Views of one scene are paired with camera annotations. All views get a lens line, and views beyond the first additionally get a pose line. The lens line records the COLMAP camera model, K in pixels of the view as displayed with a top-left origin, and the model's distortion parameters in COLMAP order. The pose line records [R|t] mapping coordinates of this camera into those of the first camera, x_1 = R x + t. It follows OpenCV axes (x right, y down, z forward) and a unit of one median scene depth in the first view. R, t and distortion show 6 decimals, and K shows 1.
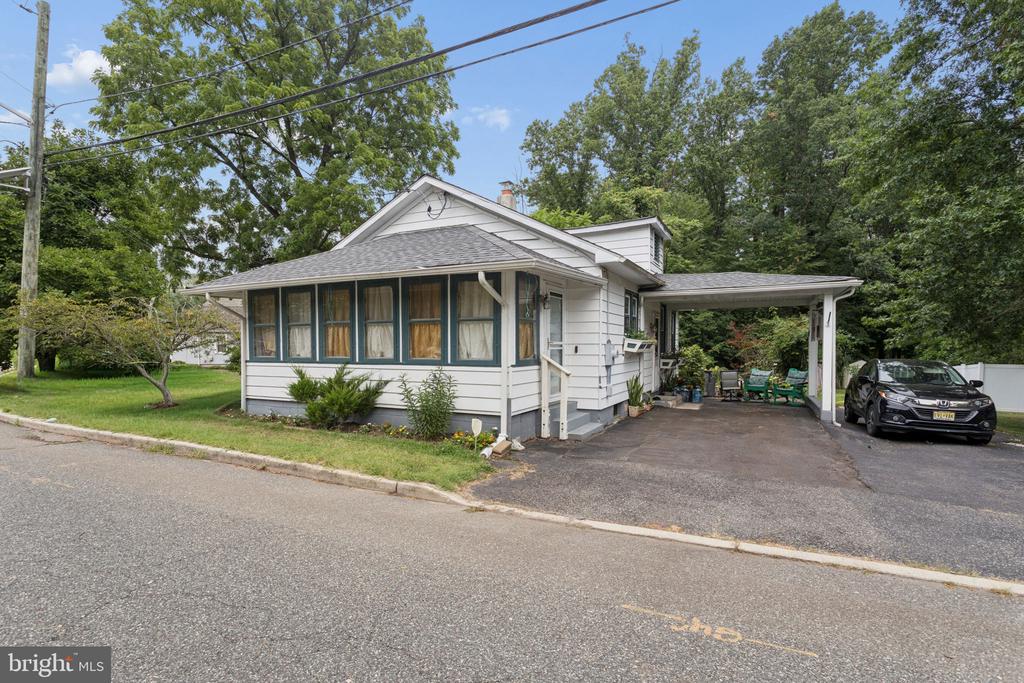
lens RADIAL K [[493.5, 0, 513.3], [0, 493.5, 358.5], [0, 0, 1]] dist [0.000912, 0.000222]
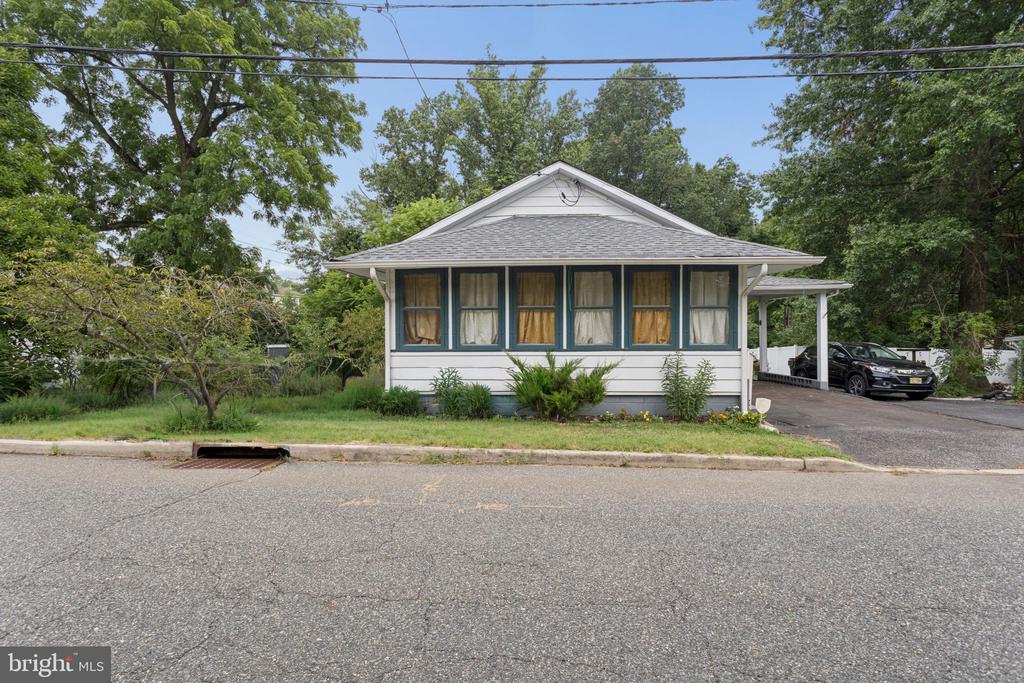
lens RADIAL K [[483.7, 0, 503.9], [0, 483.7, 331.1], [0, 0, 1]] dist [0.002097, 0.000398]
pose [[0.912621, 0.000948, 0.408806, -0.786920], [0.012351, 0.999477, -0.029892, -0.001191], [-0.408620, 0.032330, 0.912132, 0.192262]]
